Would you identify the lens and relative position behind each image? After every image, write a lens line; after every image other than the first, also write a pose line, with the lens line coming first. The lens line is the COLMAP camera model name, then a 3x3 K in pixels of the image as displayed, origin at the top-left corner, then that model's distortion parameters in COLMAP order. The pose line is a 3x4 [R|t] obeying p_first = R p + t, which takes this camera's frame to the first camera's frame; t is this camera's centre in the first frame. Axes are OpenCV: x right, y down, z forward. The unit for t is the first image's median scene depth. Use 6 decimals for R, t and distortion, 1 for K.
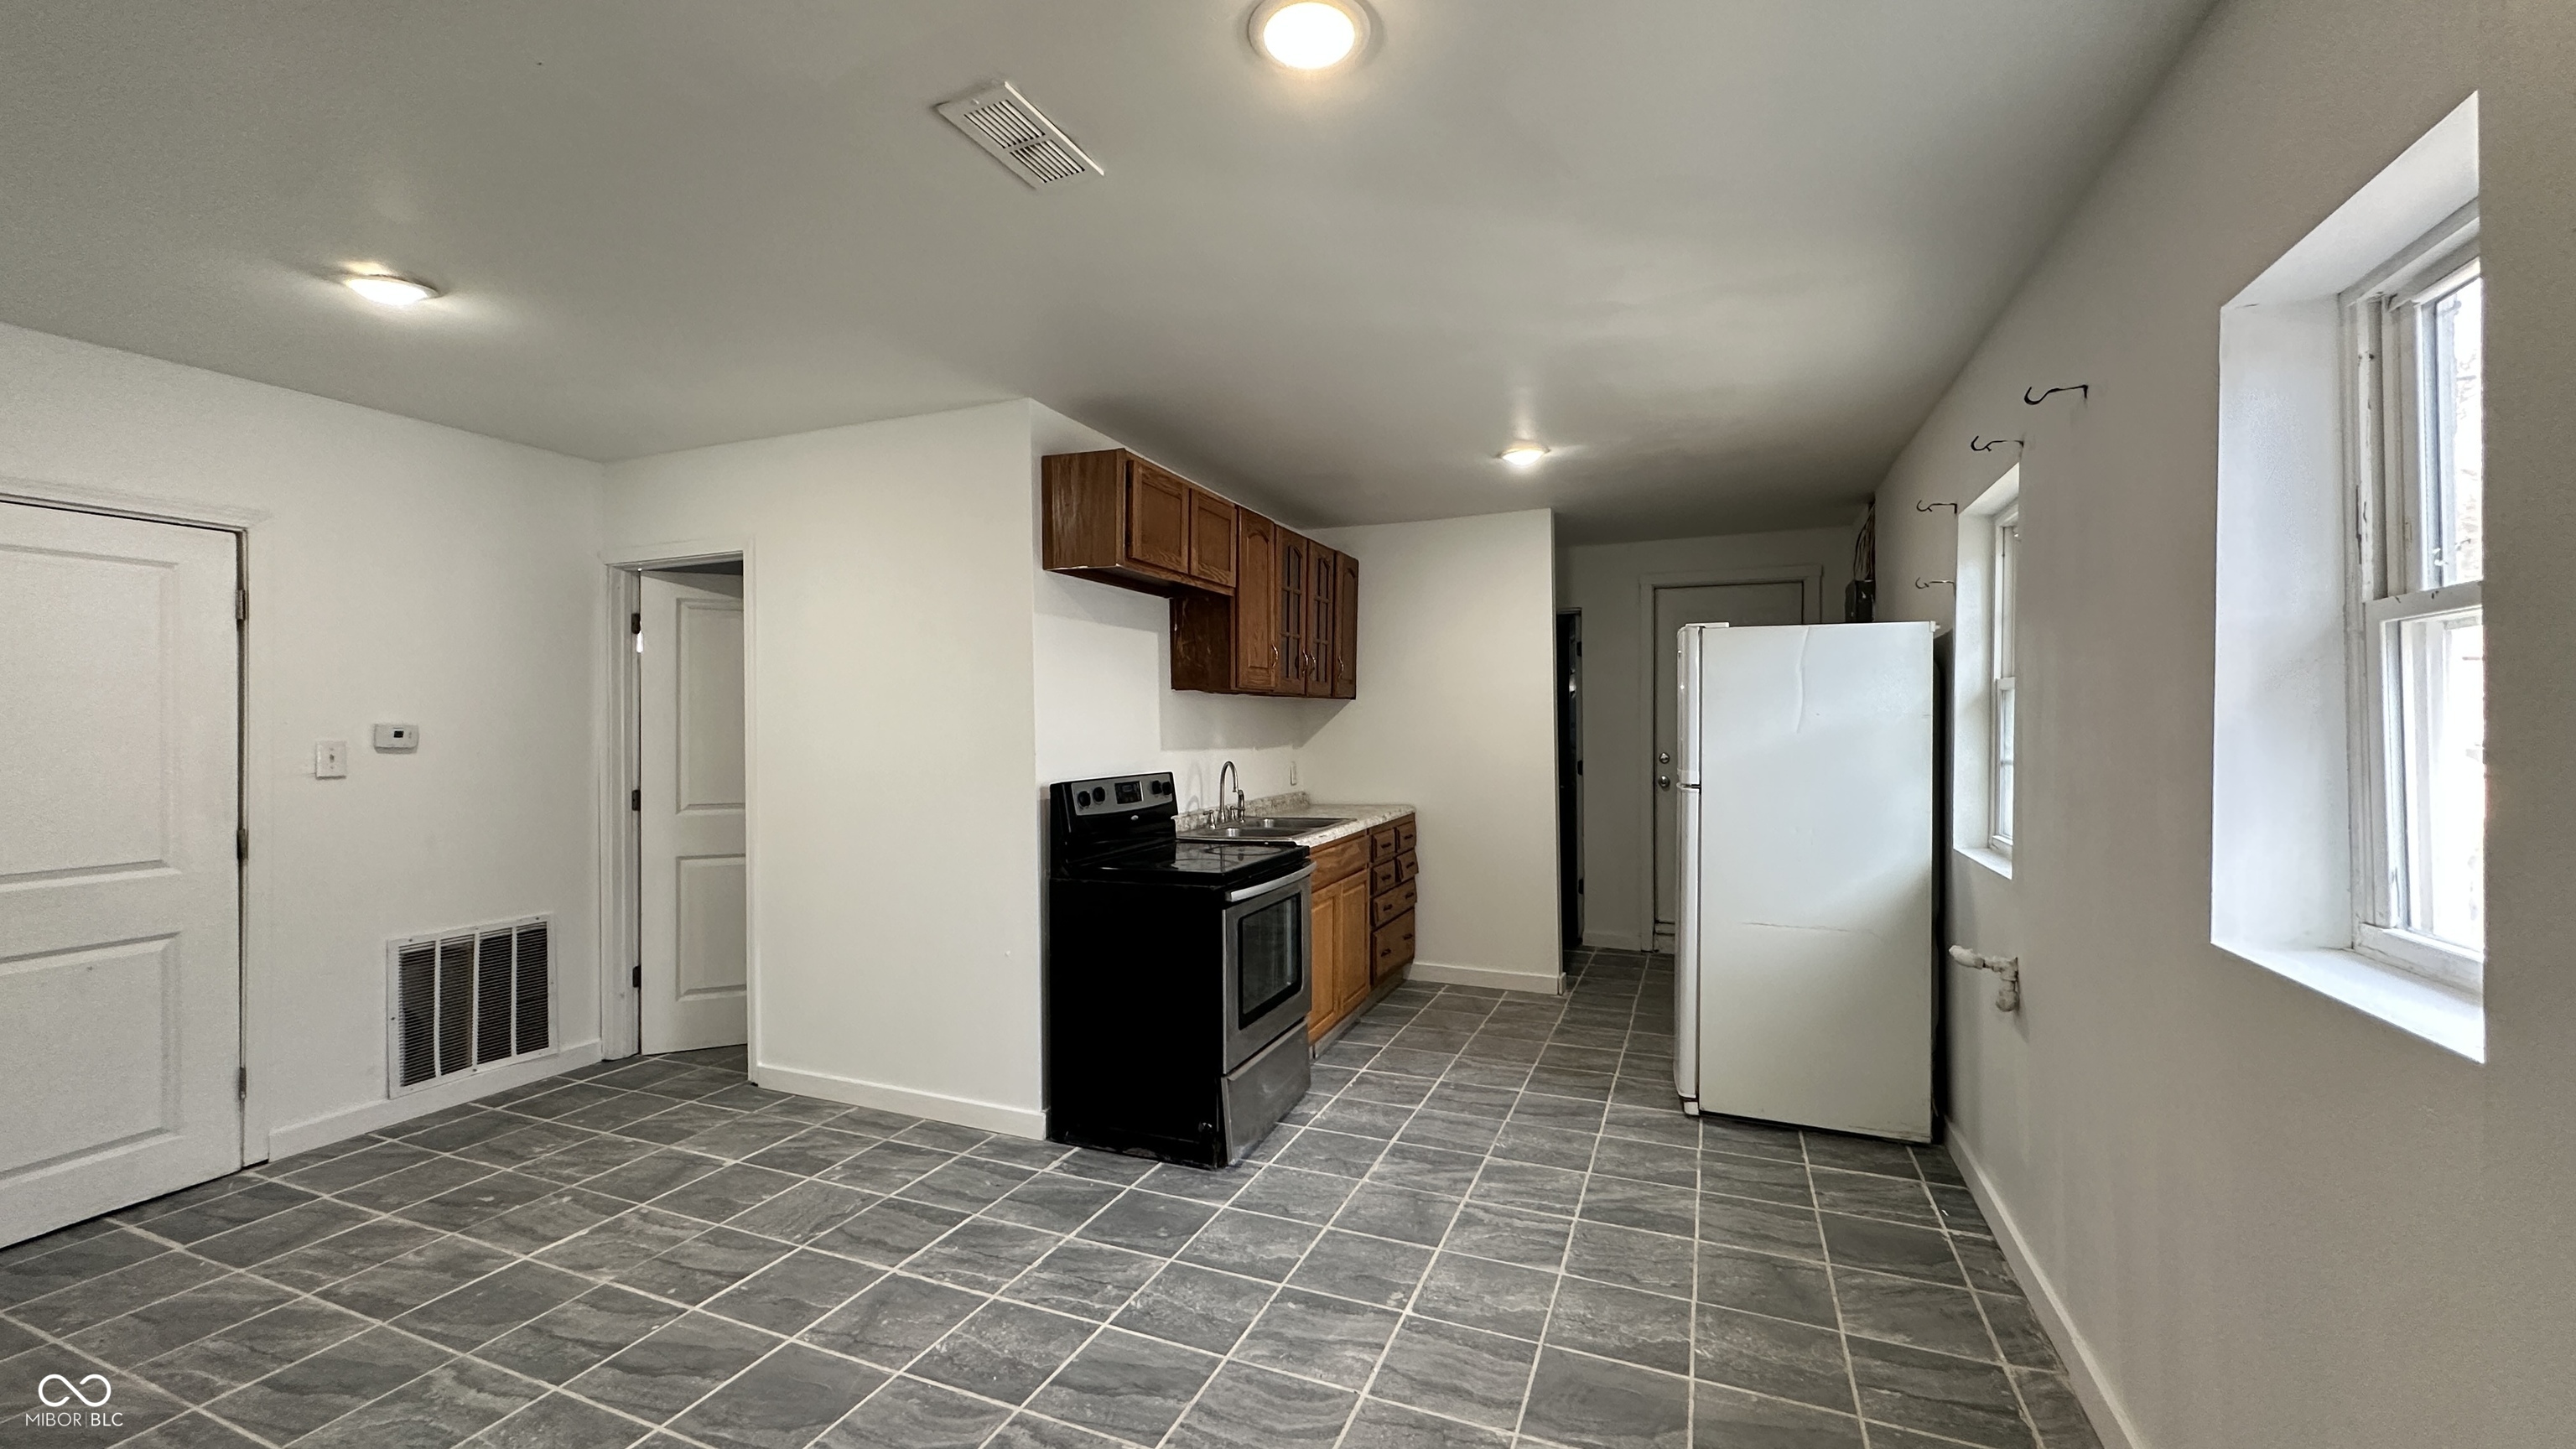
lens RADIAL K [[1027.5, 0, 1287.2], [0, 1027.5, 720.1], [0, 0, 1]] dist [0.001929, 0.000546]
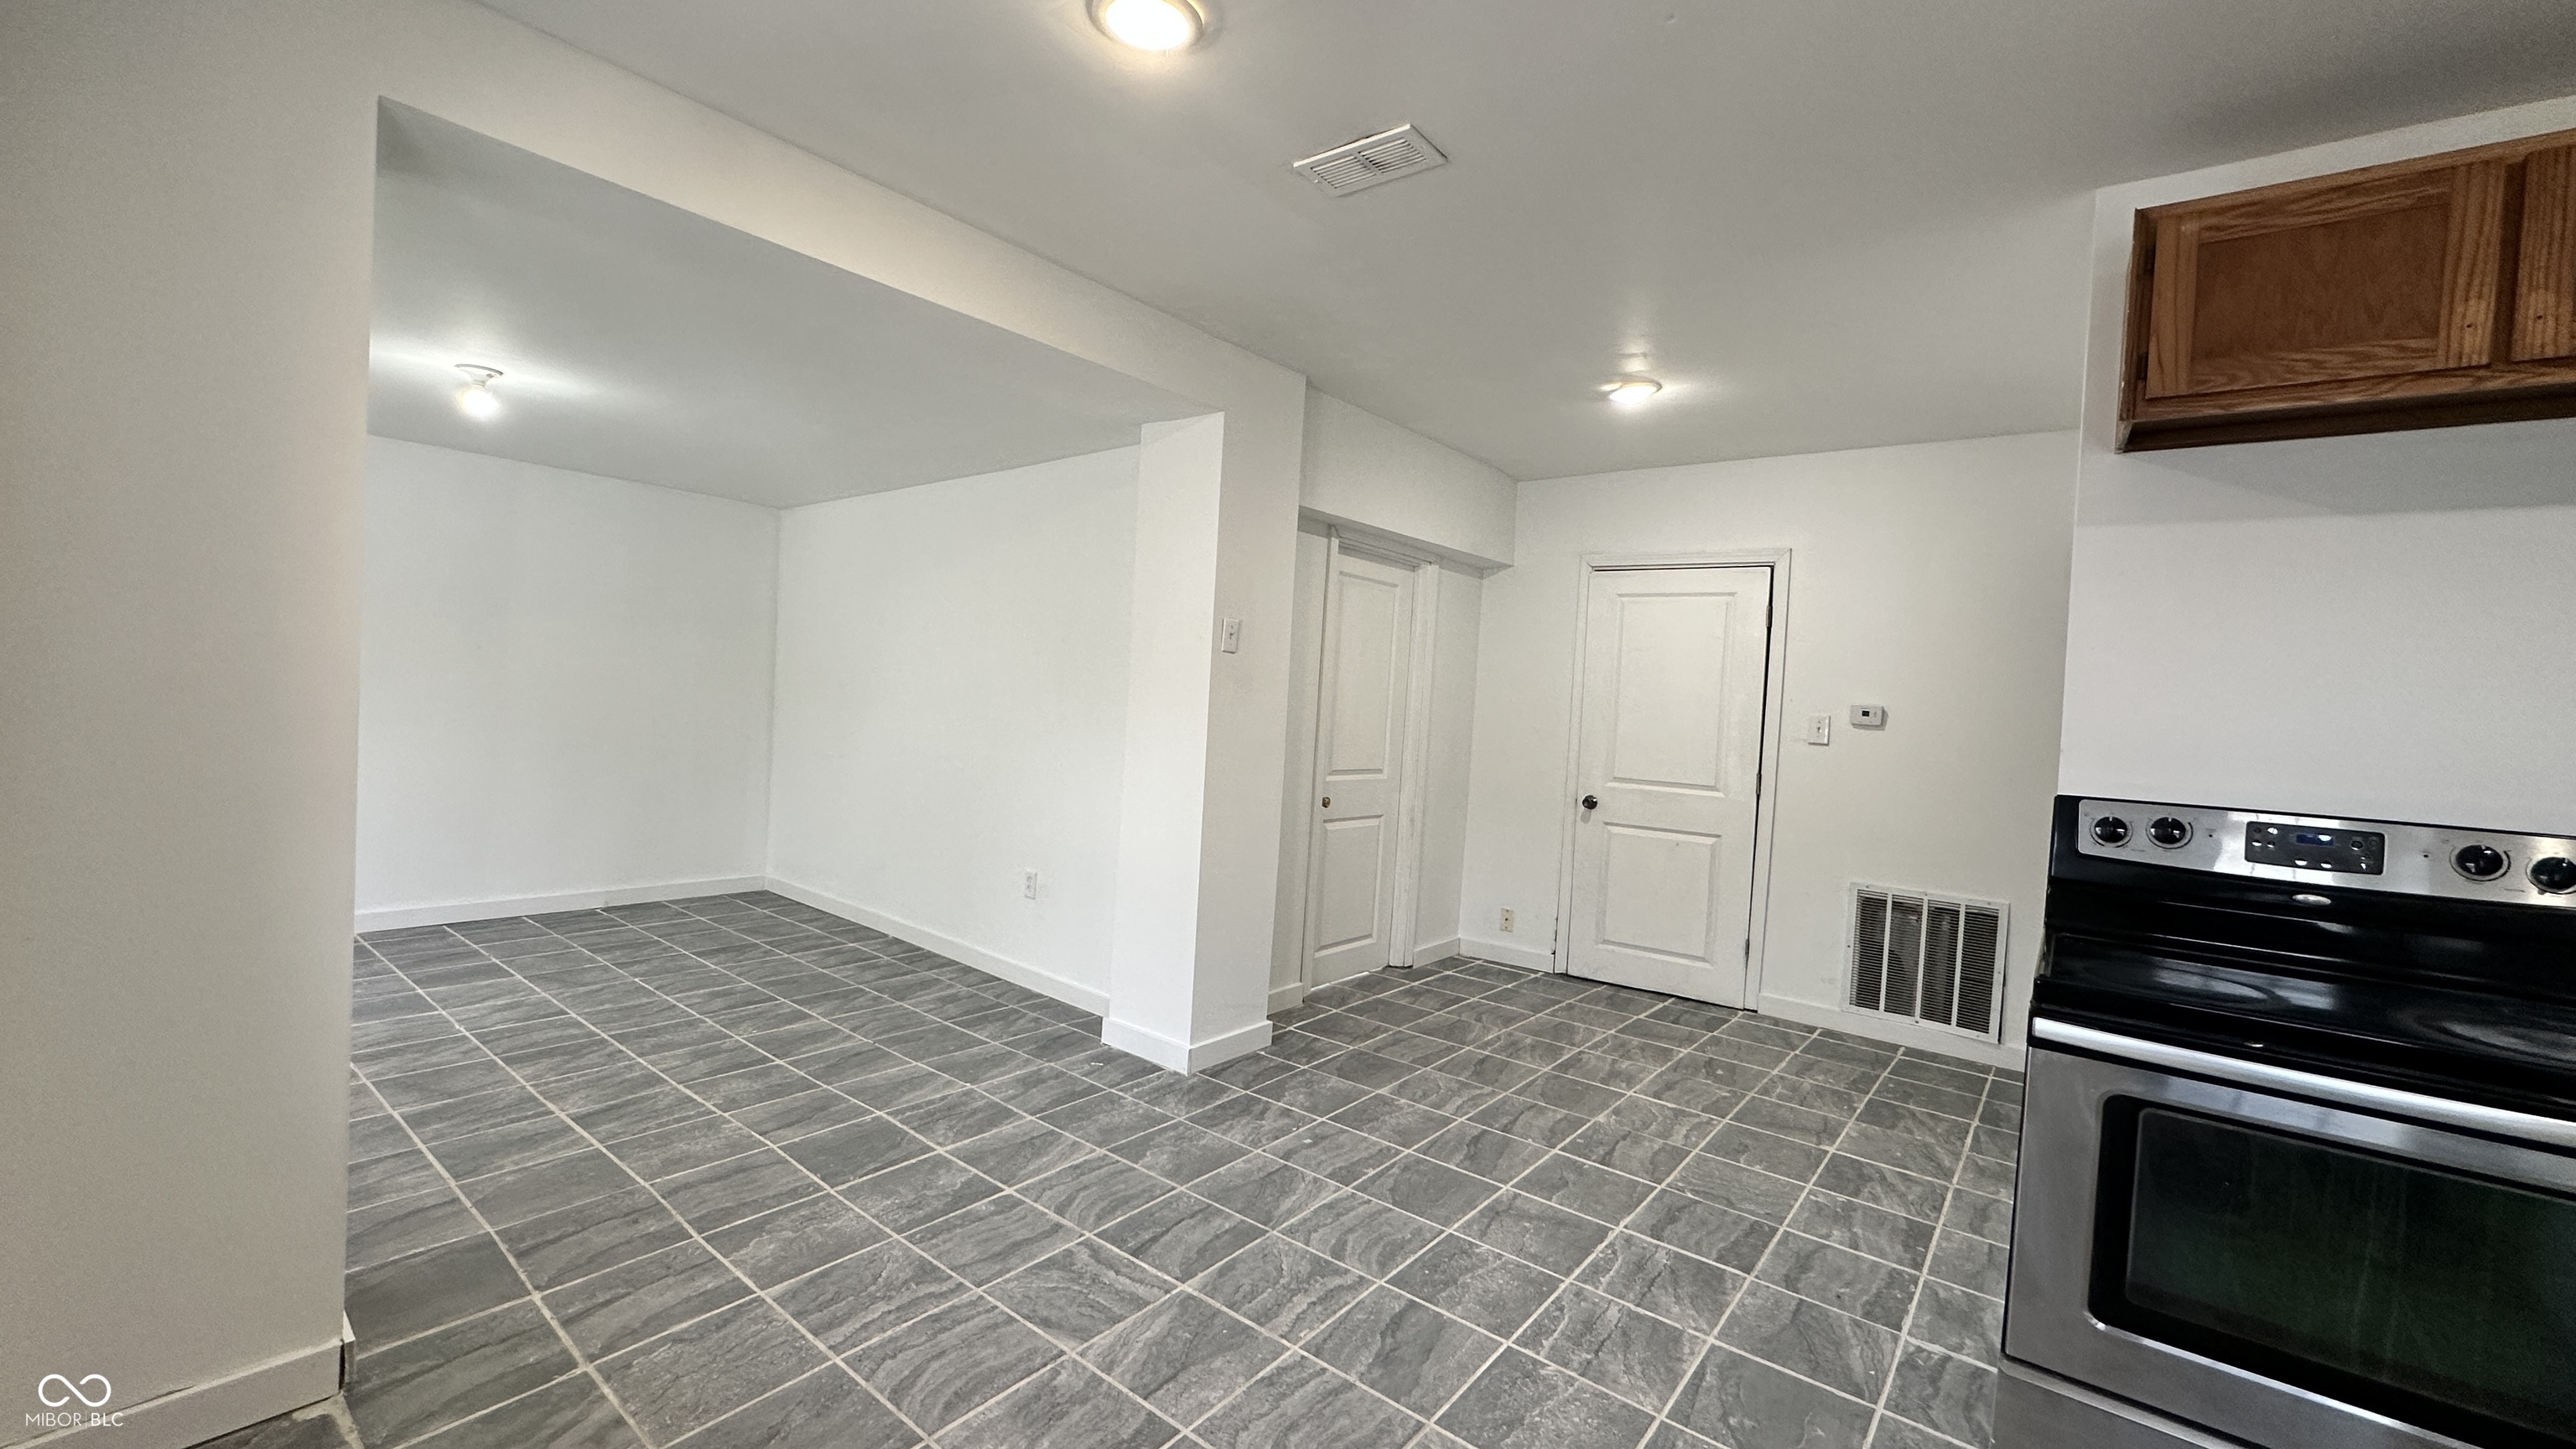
lens RADIAL K [[1027.5, 0, 1288.0], [0, 1027.5, 722.0], [0, 0, 1]] dist [0.001929, 0.000546]
pose [[-0.272709, 0.017810, -0.961932, 0.554566], [-0.048534, 0.998301, 0.032243, 0.020727], [0.960872, 0.055479, -0.271381, 0.783870]]
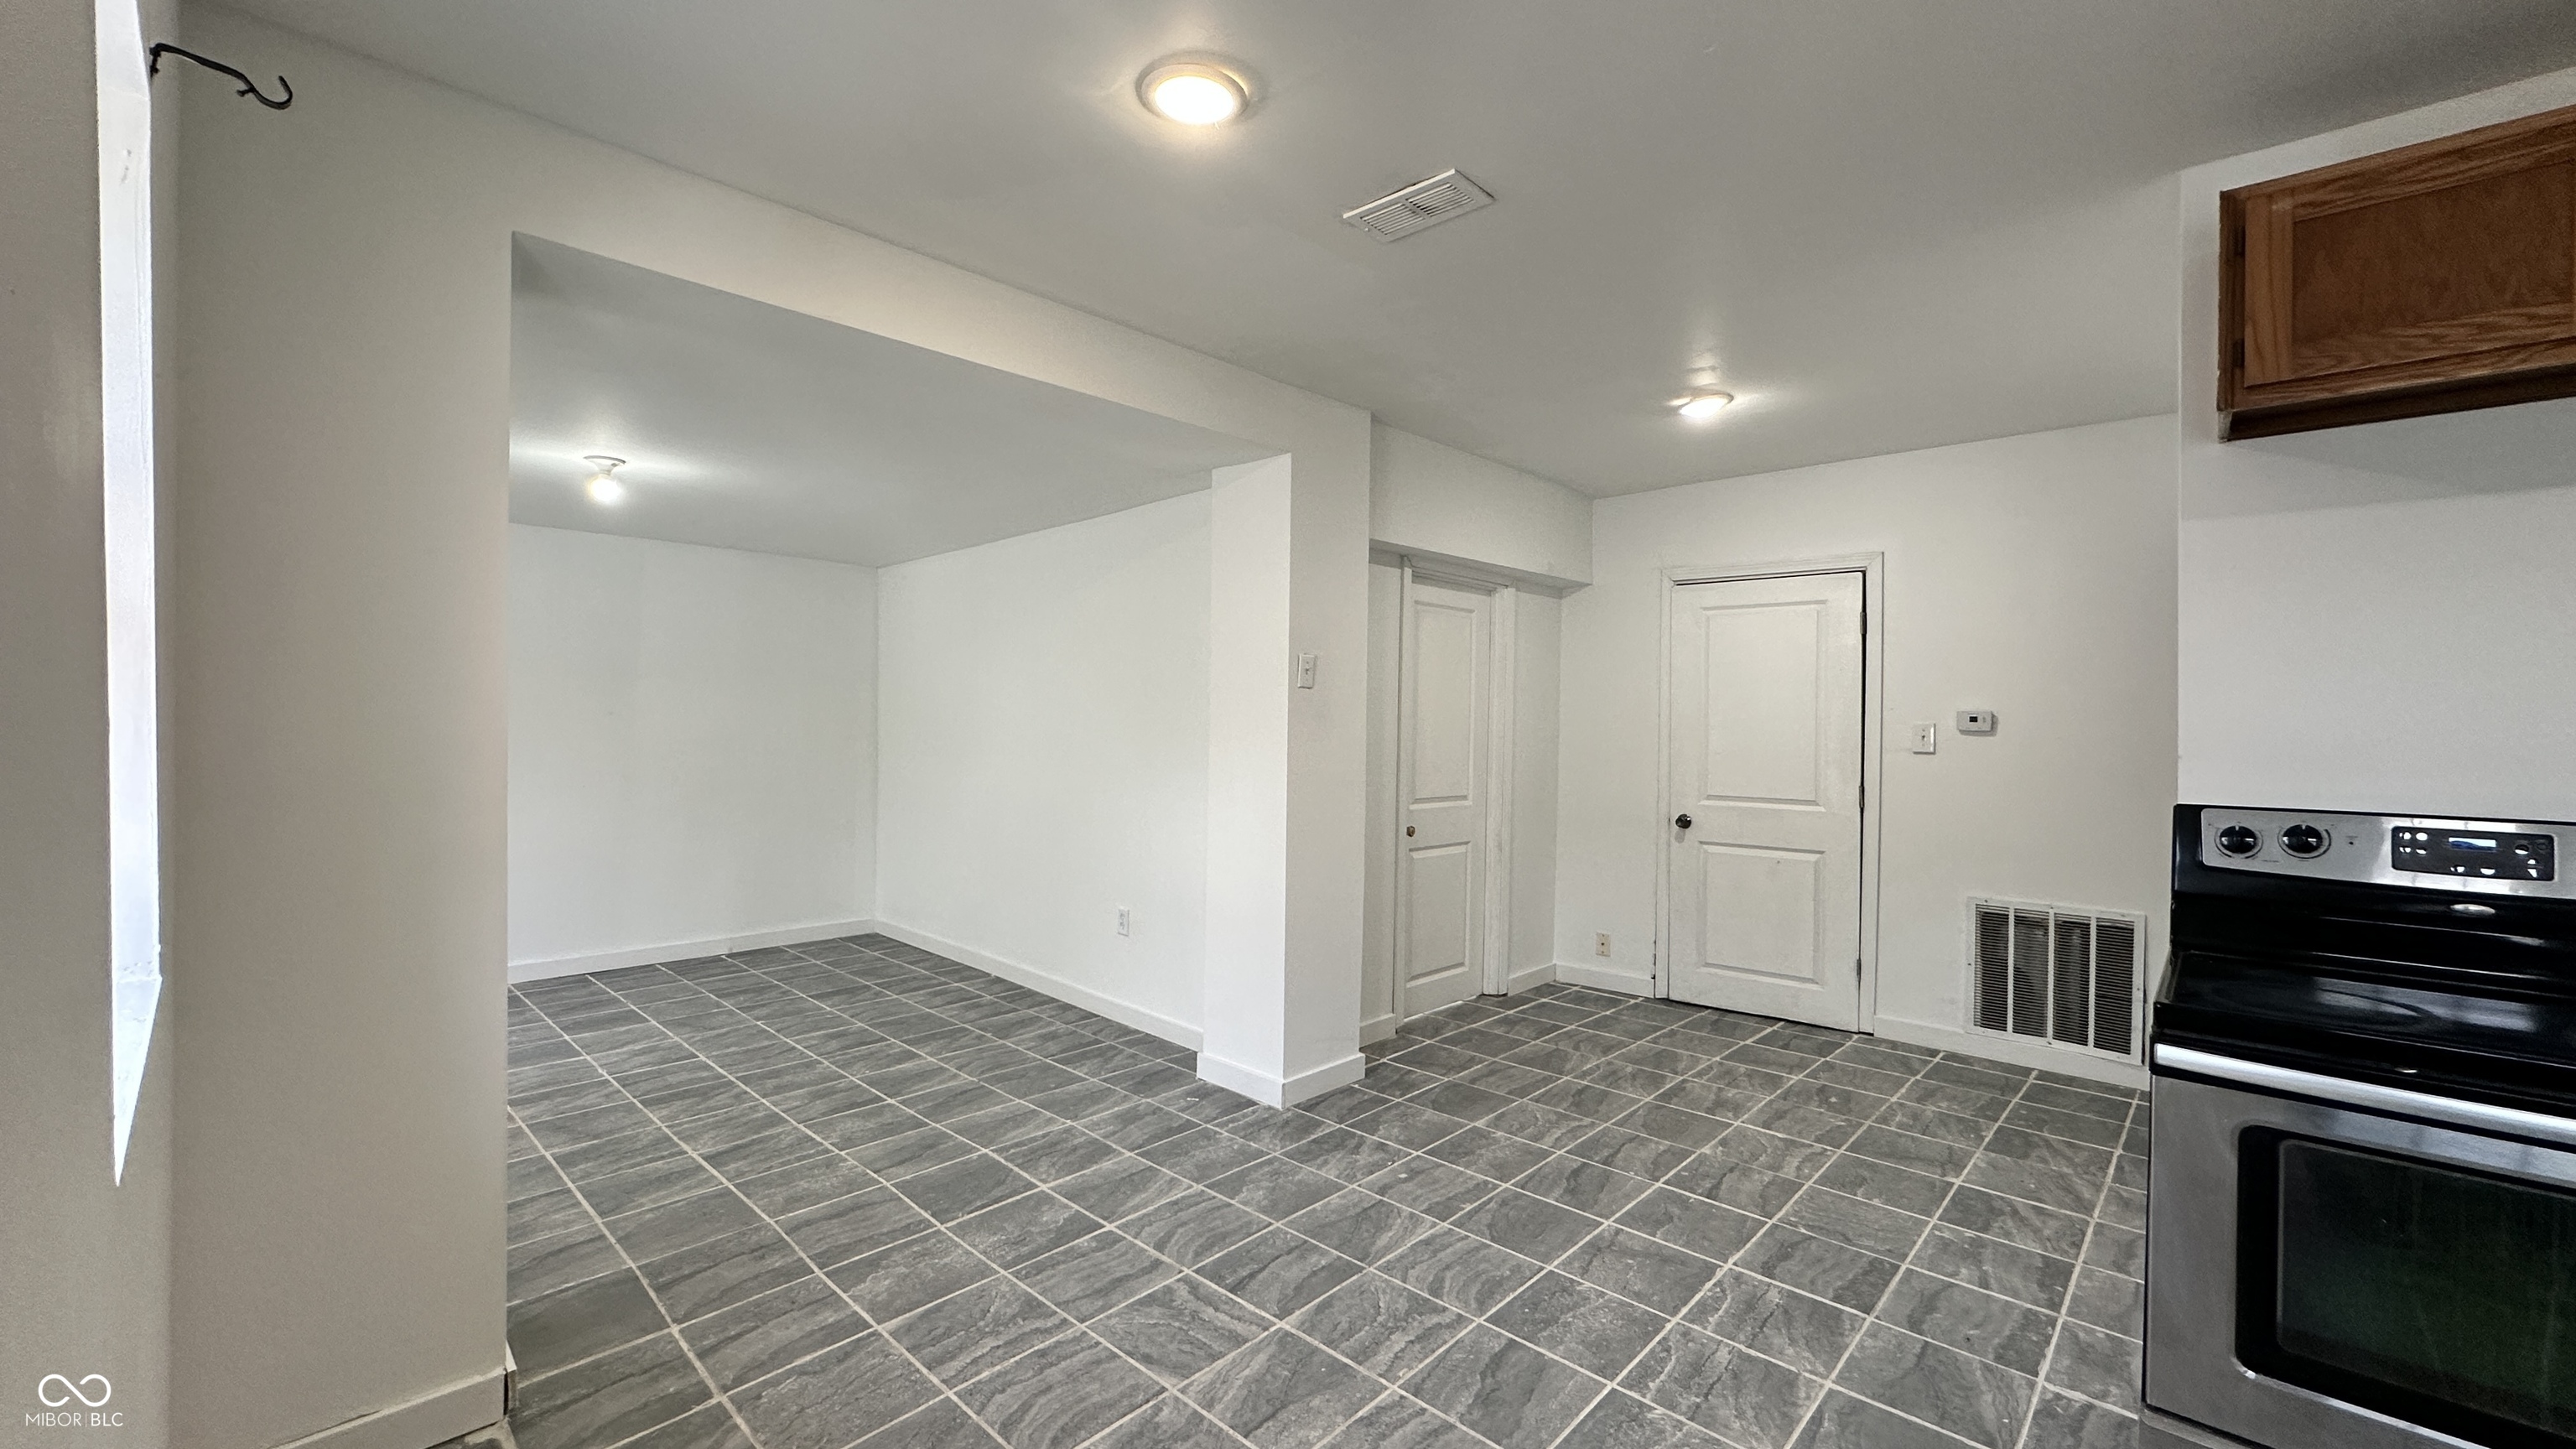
lens RADIAL K [[1027.5, 0, 1289.2], [0, 1027.5, 722.8], [0, 0, 1]] dist [0.001929, 0.000546]
pose [[-0.353428, 0.007935, -0.935428, 0.561799], [-0.004596, 0.999937, 0.010219, 0.011001], [0.935450, 0.007911, -0.353370, 0.798203]]
